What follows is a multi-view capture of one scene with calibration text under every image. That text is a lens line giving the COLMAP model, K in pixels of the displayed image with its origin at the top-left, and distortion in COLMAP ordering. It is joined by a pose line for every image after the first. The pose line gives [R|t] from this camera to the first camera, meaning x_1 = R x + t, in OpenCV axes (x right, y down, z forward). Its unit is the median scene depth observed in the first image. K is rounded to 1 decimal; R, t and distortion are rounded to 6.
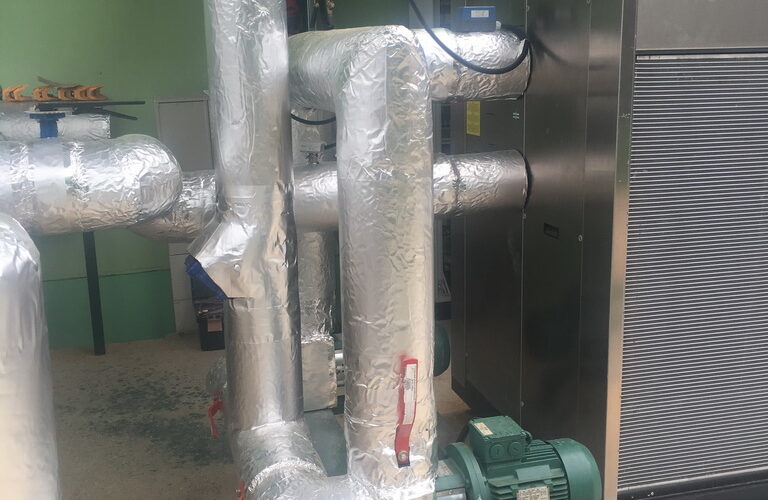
lens RADIAL K [[857.4, 0, 384.0], [0, 857.4, 250.8], [0, 0, 1]] dist [0.052929, 0.000000]
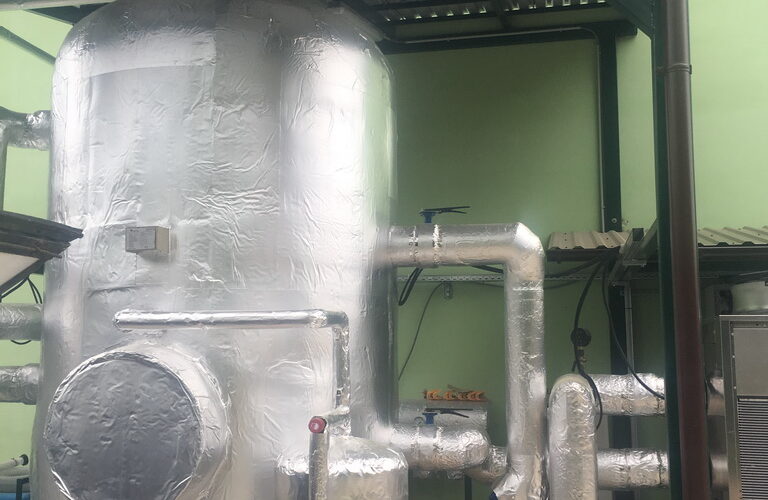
lens RADIAL K [[857.4, 0, 382.1], [0, 857.4, 249.2], [0, 0, 1]] dist [0.052929, 0.000000]
pose [[0.882210, -0.036279, -0.469456, 0.526383], [-0.120525, 0.946412, -0.299630, 0.112213], [0.455169, 0.320918, 0.830562, -0.967242]]
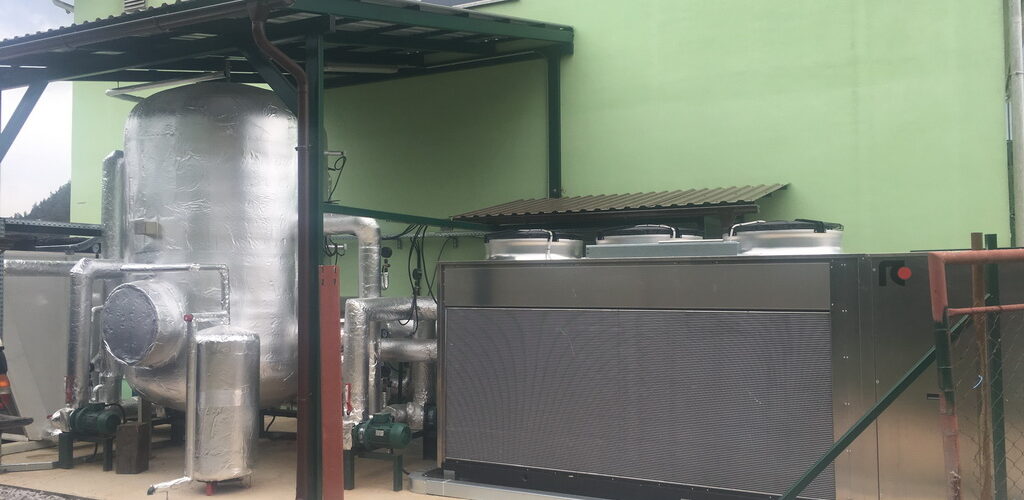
lens RADIAL K [[864.0, 0, 516.1], [0, 864.0, 249.9], [0, 0, 1]] dist [0.062943, -0.068018]
pose [[0.715853, -0.013112, -0.698127, 2.880353], [-0.164399, 0.968551, -0.186764, 0.123871], [0.678621, 0.248468, 0.691185, -1.137829]]
